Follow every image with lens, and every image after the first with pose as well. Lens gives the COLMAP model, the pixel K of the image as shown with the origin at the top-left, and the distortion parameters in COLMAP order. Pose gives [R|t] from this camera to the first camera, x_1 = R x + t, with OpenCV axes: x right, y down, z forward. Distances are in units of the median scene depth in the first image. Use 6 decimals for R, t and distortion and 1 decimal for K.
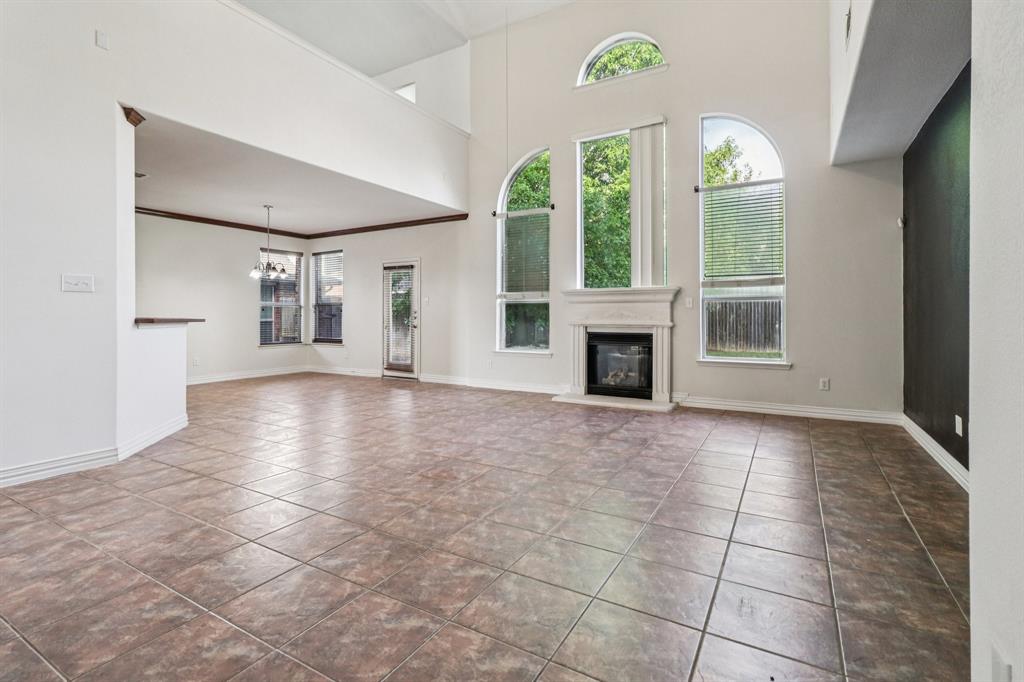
lens RADIAL K [[475.2, 0, 510.4], [0, 475.2, 318.1], [0, 0, 1]] dist [0.000282, -0.000120]
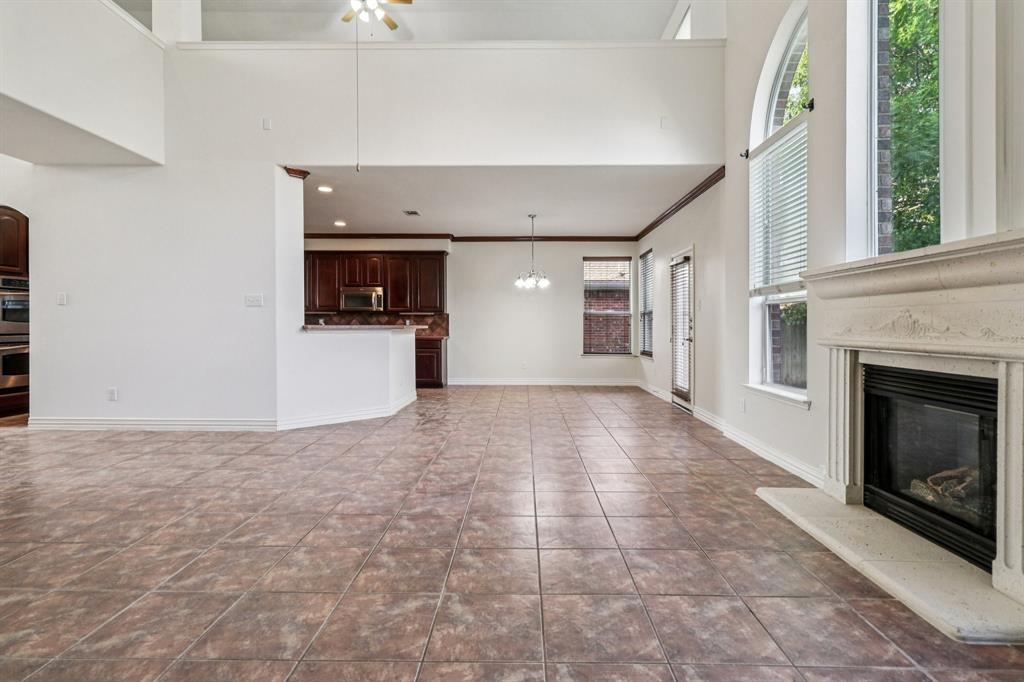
lens RADIAL K [[475.2, 0, 512.9], [0, 475.2, 335.3], [0, 0, 1]] dist [0.000282, -0.000120]
pose [[0.499416, 0.021281, -0.866101, 0.383111], [-0.007737, 0.999768, 0.020104, -0.002356], [0.866328, -0.003339, 0.499465, 0.504497]]
